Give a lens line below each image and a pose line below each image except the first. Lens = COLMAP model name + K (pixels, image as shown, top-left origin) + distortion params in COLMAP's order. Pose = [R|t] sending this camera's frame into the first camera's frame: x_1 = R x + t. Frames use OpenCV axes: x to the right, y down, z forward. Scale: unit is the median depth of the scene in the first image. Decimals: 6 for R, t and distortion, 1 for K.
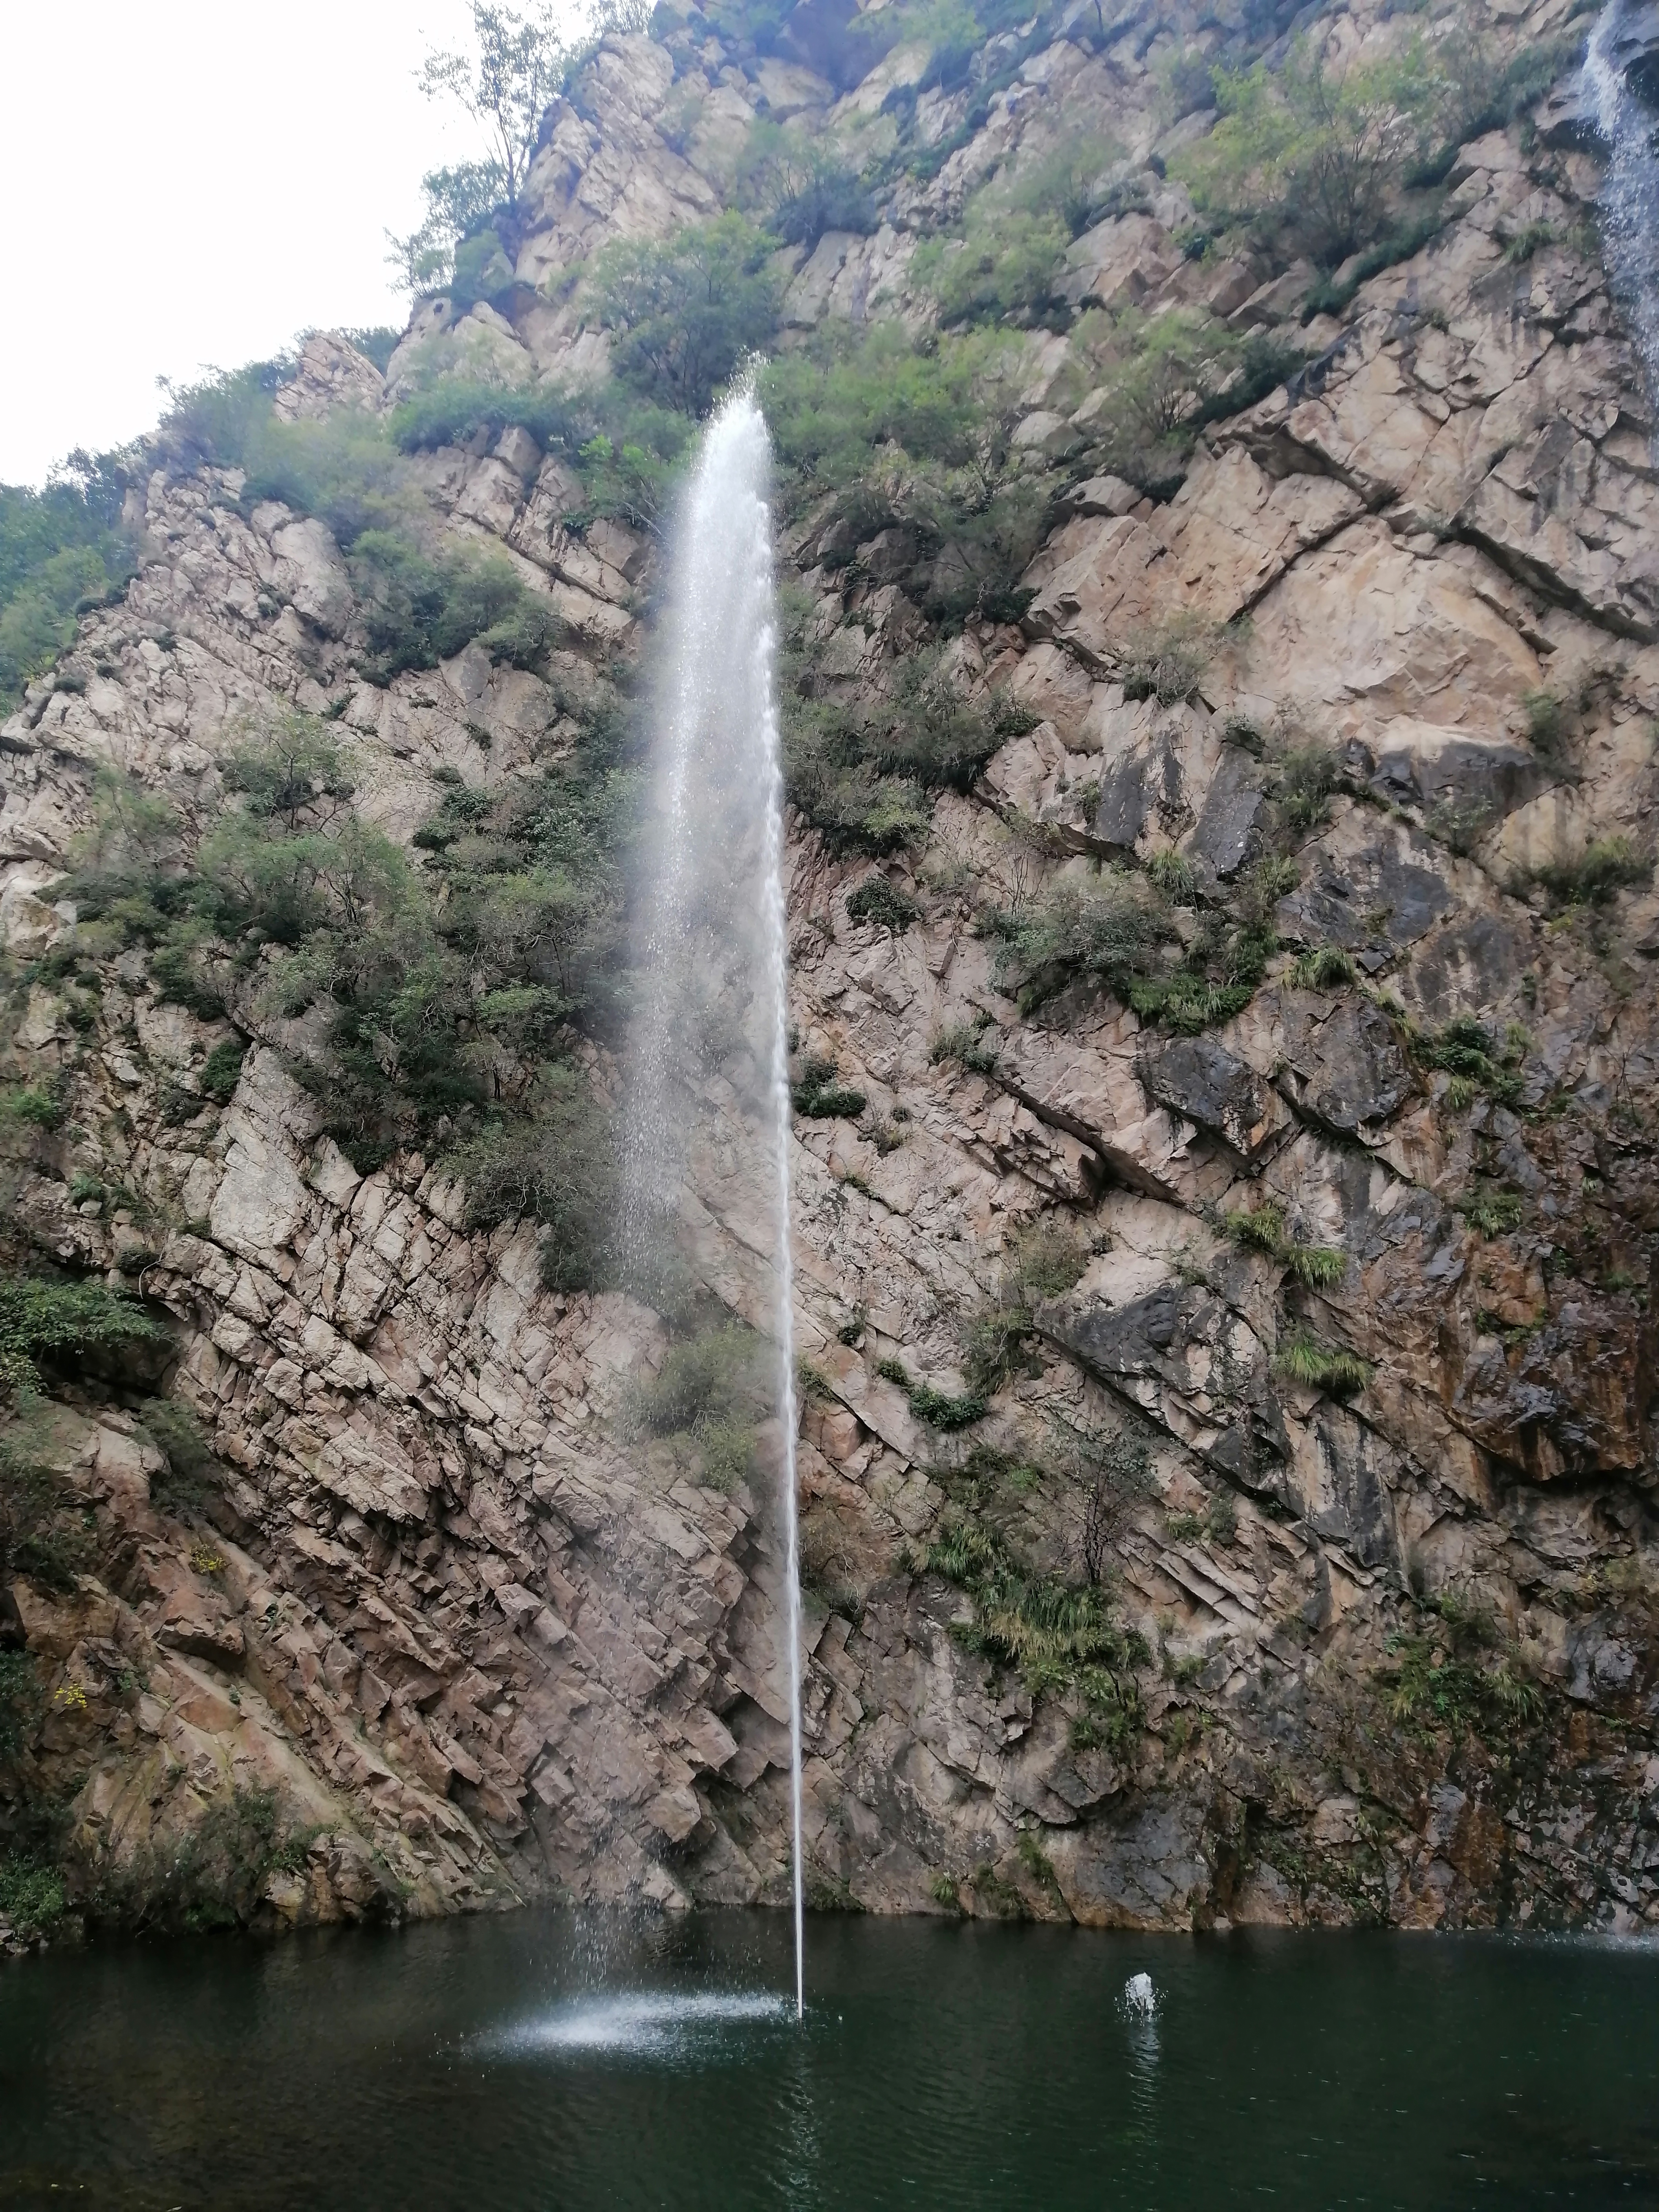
lens RADIAL K [[1733.0, 0, 828.9], [0, 1733.0, 1107.9], [0, 0, 1]] dist [0.002979, 0.003009]
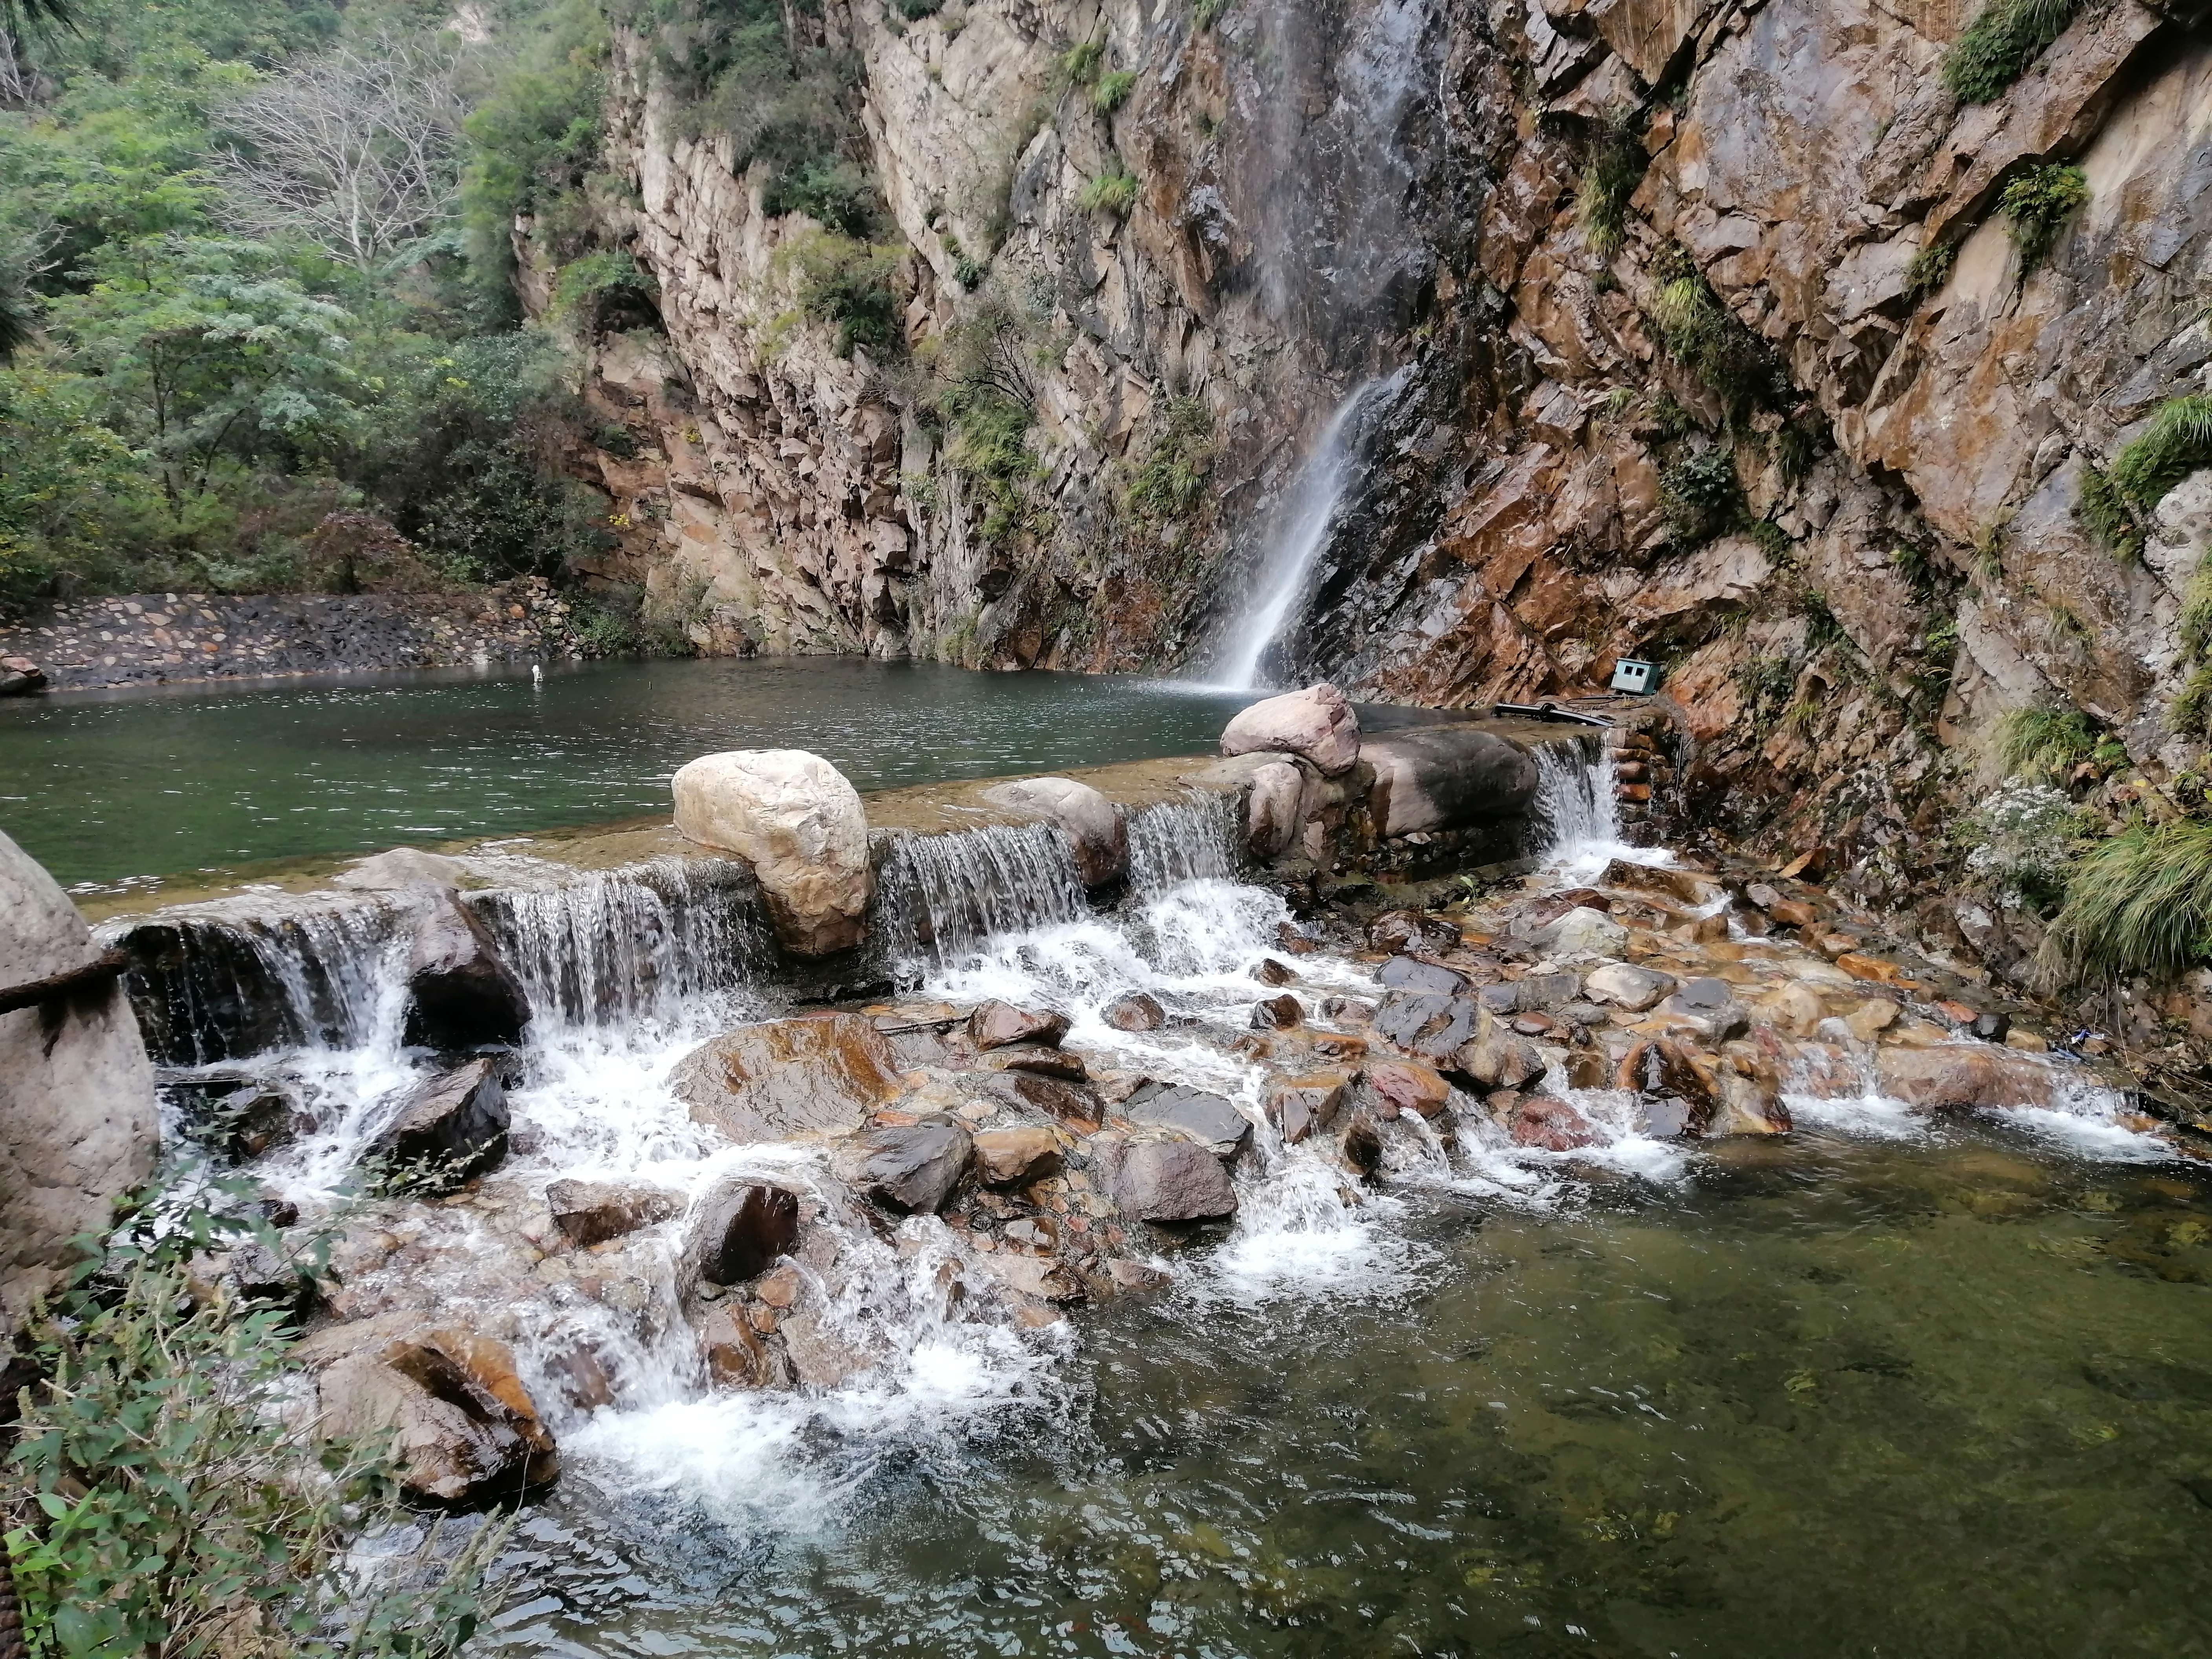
lens RADIAL K [[1733.0, 0, 1104.3], [0, 1733.0, 830.7], [0, 0, 1]] dist [0.002979, 0.003009]
pose [[0.715565, 0.100348, -0.691301, 0.997528], [0.222920, 0.905082, 0.362124, 0.110130], [0.662022, -0.413228, 0.625275, 0.160061]]
